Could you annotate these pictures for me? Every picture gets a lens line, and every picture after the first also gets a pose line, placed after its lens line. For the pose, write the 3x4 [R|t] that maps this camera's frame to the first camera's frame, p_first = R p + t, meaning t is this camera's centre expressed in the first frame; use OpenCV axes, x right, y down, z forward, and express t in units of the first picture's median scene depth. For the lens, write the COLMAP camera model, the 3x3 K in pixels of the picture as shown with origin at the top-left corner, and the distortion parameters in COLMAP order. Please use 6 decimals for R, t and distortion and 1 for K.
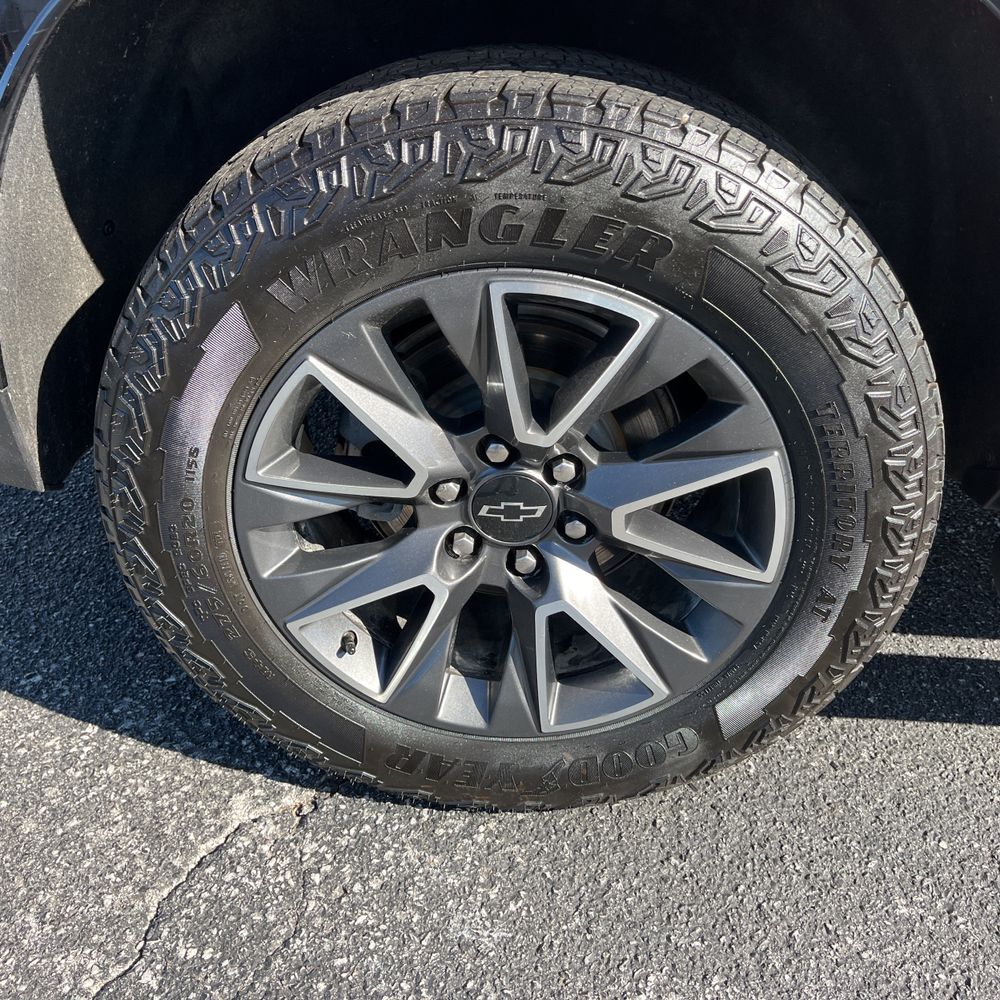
lens RADIAL K [[1018.9, 0, 498.6], [0, 1018.9, 489.9], [0, 0, 1]] dist [0.066844, -0.122140]
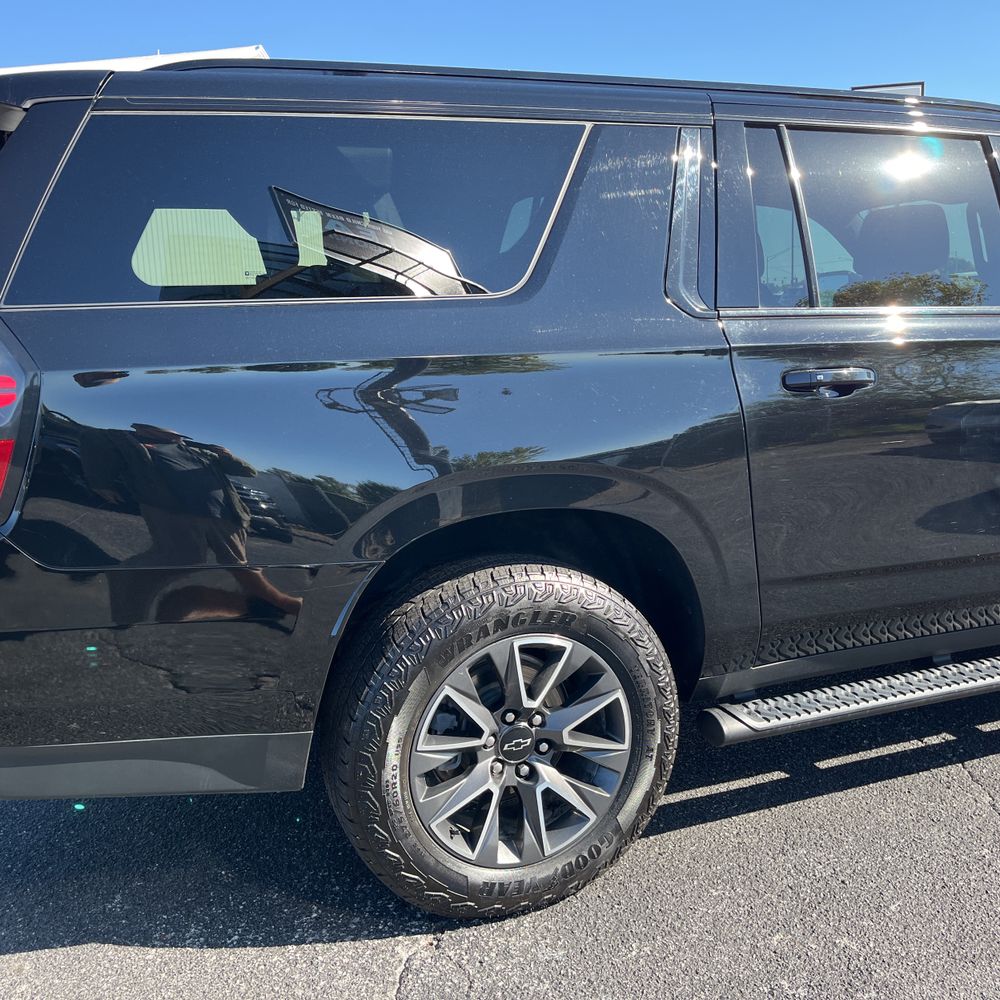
lens RADIAL K [[1020.0, 0, 490.3], [0, 1020.0, 497.9], [0, 0, 1]] dist [0.070084, -0.123914]
pose [[0.905661, -0.115243, 0.408041, -0.915844], [0.257794, 0.913711, -0.314124, 0.221907], [-0.336632, 0.389680, 0.857221, -1.141703]]
